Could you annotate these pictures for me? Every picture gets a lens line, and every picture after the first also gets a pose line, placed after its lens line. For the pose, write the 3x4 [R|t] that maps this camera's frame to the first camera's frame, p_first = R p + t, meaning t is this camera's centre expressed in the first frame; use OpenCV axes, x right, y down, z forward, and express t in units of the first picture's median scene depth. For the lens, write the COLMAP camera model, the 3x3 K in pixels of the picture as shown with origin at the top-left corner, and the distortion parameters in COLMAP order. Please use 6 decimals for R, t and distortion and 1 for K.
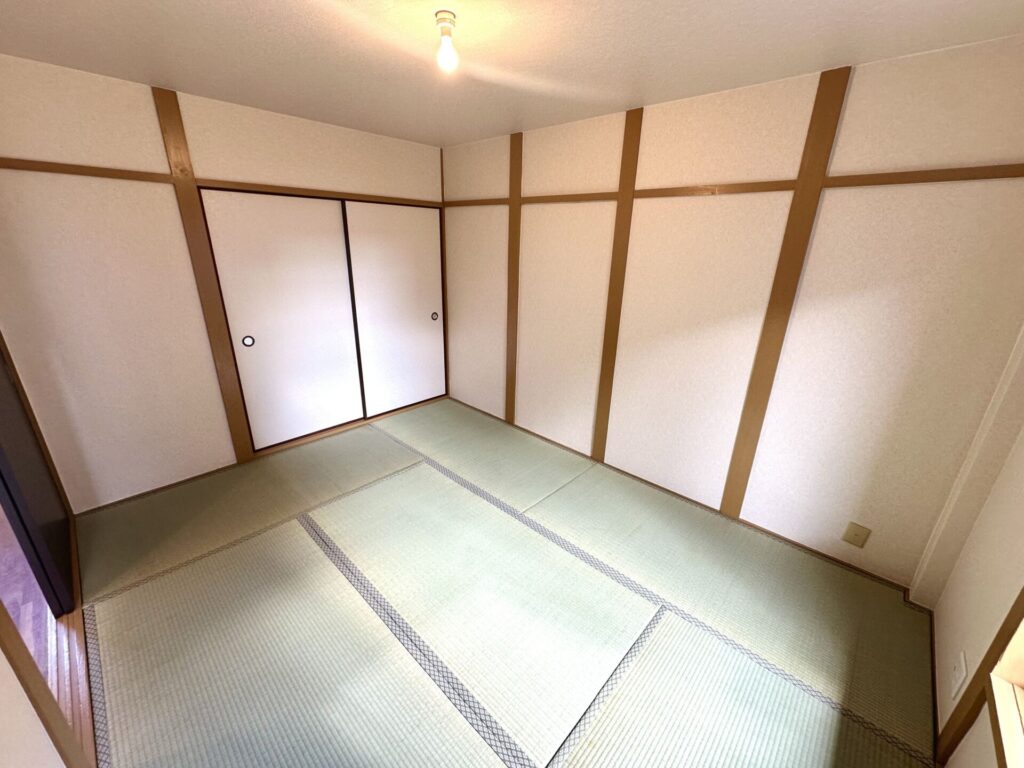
lens RADIAL K [[407.8, 0, 520.9], [0, 407.8, 384.3], [0, 0, 1]] dist [-0.003803, 0.000824]
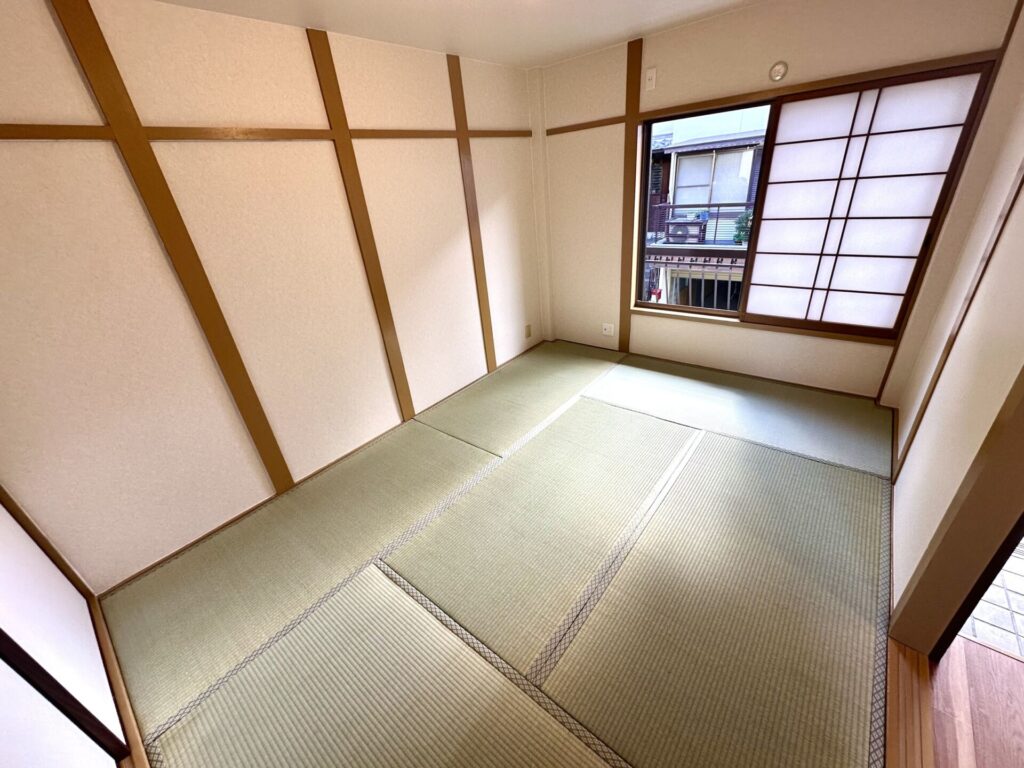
lens RADIAL K [[407.8, 0, 521.4], [0, 407.8, 384.9], [0, 0, 1]] dist [-0.003803, 0.000824]
pose [[-0.076105, -0.474573, 0.876920, -0.840613], [0.409503, 0.787001, 0.461450, -0.285175], [-0.909129, 0.394220, 0.134445, 0.748147]]
